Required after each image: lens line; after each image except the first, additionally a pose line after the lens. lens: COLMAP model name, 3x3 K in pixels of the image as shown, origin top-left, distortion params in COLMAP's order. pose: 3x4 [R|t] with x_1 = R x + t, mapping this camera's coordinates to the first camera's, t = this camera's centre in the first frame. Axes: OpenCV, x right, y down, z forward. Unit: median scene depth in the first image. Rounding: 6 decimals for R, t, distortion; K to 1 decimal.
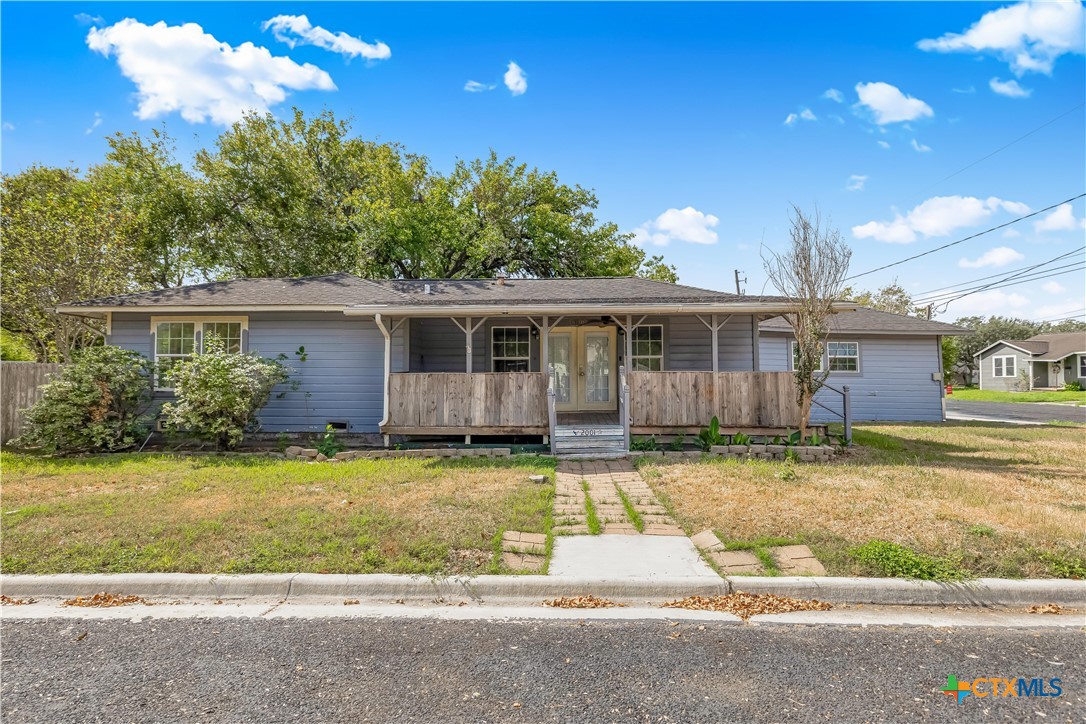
lens RADIAL K [[532.7, 0, 544.1], [0, 532.7, 378.4], [0, 0, 1]] dist [-0.000283, -0.000107]
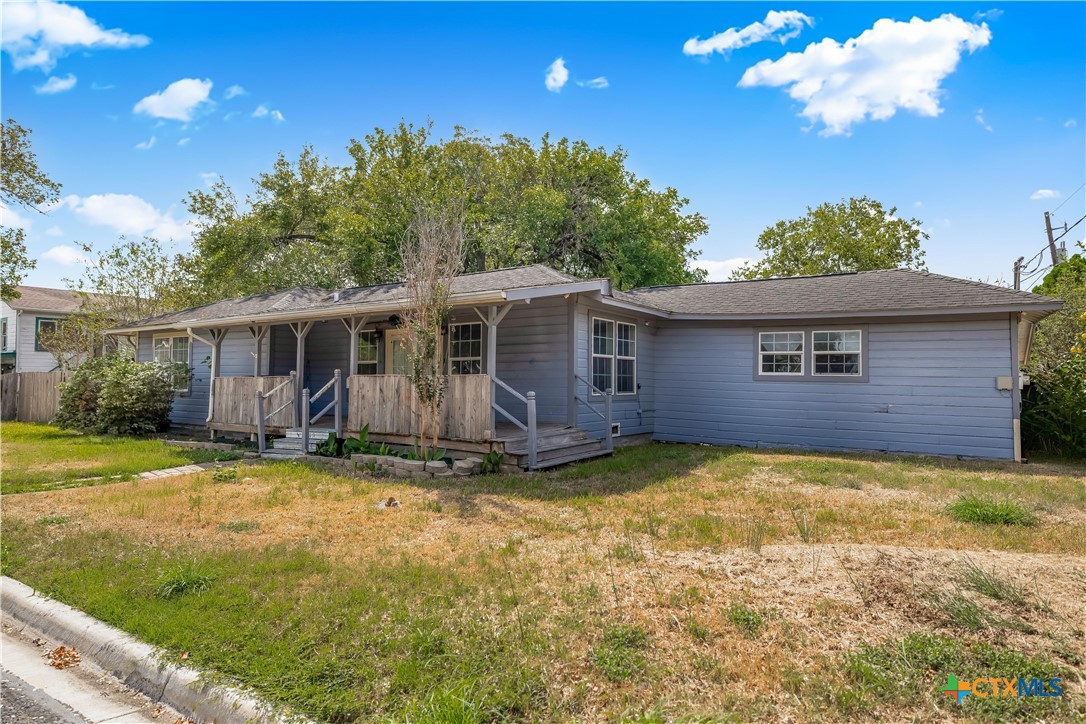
lens RADIAL K [[648.1, 0, 543.0], [0, 648.1, 362.0], [0, 0, 1]] dist [0.000158, 0.000317]
pose [[0.864631, -0.007187, -0.502356, 0.772599], [-0.006881, 0.999634, -0.026145, -0.005207], [0.502361, 0.026062, 0.864265, 0.125214]]
